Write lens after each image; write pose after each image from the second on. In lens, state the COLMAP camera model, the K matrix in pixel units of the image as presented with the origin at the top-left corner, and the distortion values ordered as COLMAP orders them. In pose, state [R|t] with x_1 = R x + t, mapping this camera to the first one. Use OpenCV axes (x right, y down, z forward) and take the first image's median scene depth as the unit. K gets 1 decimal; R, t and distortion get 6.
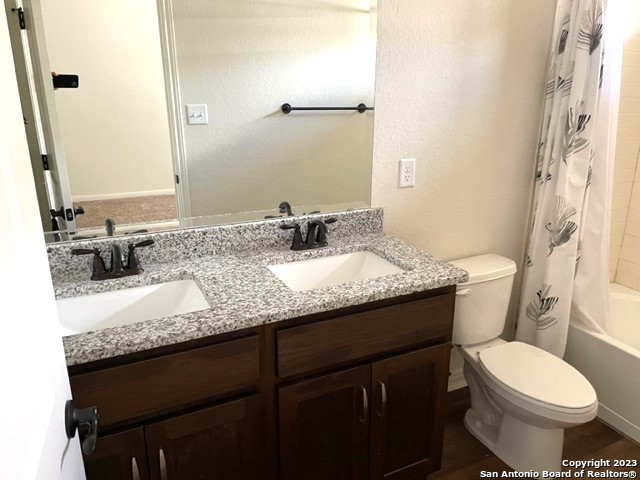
lens RADIAL K [[482.3, 0, 319.2], [0, 482.3, 237.8], [0, 0, 1]] dist [0.087861, -0.115051]
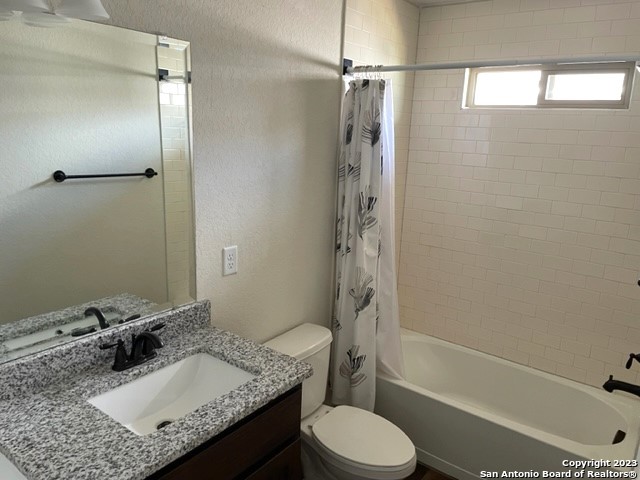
lens RADIAL K [[482.3, 0, 333.7], [0, 482.3, 247.7], [0, 0, 1]] dist [0.087861, -0.115051]
pose [[0.883296, -0.069685, 0.463608, -0.083553], [0.099341, 0.994256, -0.039823, -0.097320], [-0.458170, 0.081230, 0.885145, 0.034784]]
